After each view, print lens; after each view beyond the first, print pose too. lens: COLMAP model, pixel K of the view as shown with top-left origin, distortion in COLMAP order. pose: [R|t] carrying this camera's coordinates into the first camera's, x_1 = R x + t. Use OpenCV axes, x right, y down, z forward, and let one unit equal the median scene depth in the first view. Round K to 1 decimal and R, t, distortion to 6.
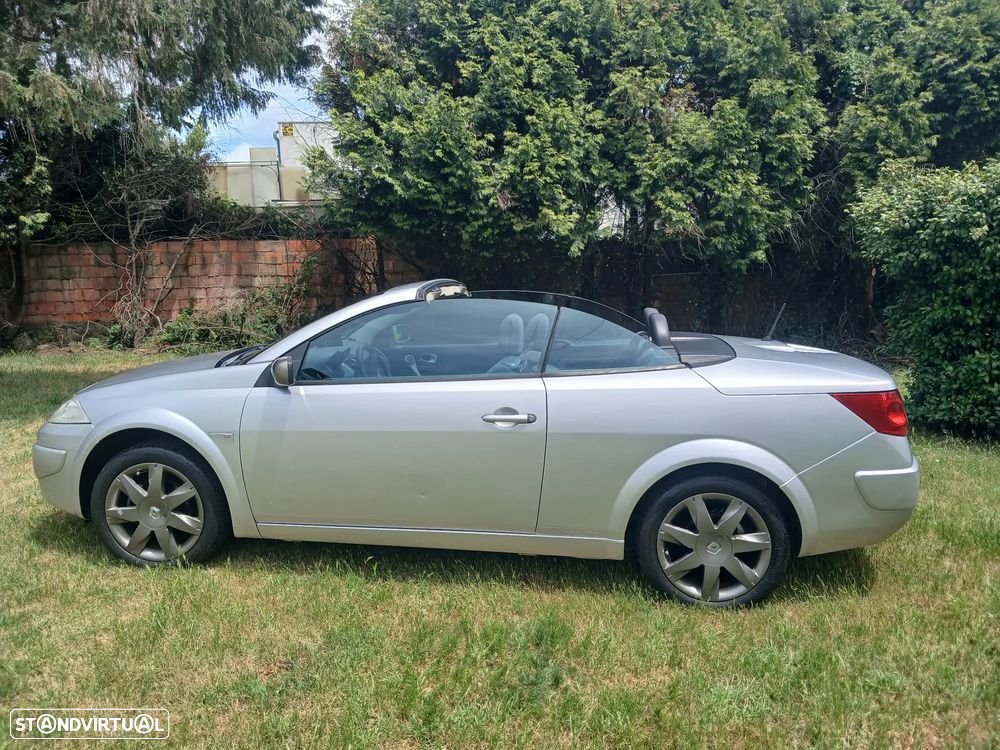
lens RADIAL K [[744.6, 0, 463.4], [0, 744.6, 384.0], [0, 0, 1]] dist [0.024117, -0.042054]
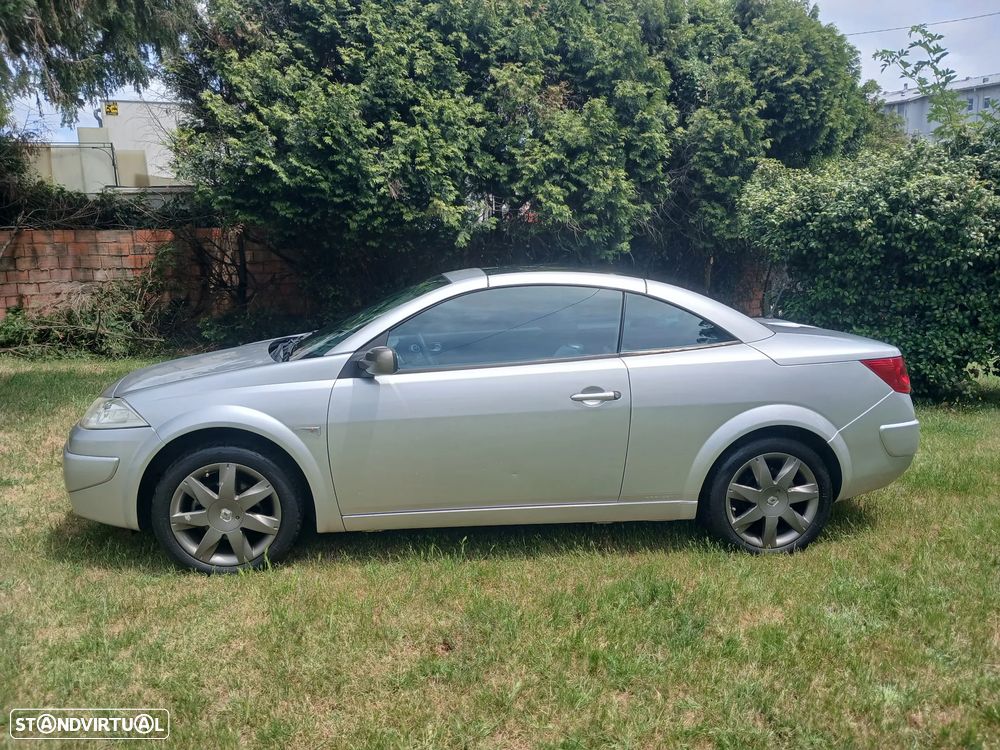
lens RADIAL K [[758.0, 0, 461.5], [0, 758.0, 377.9], [0, 0, 1]] dist [0.054293, -0.132416]
pose [[0.970089, -0.042655, 0.238972, -0.108821], [0.042660, 0.999076, 0.005155, 0.001783], [-0.238972, 0.005194, 0.971013, -0.003700]]
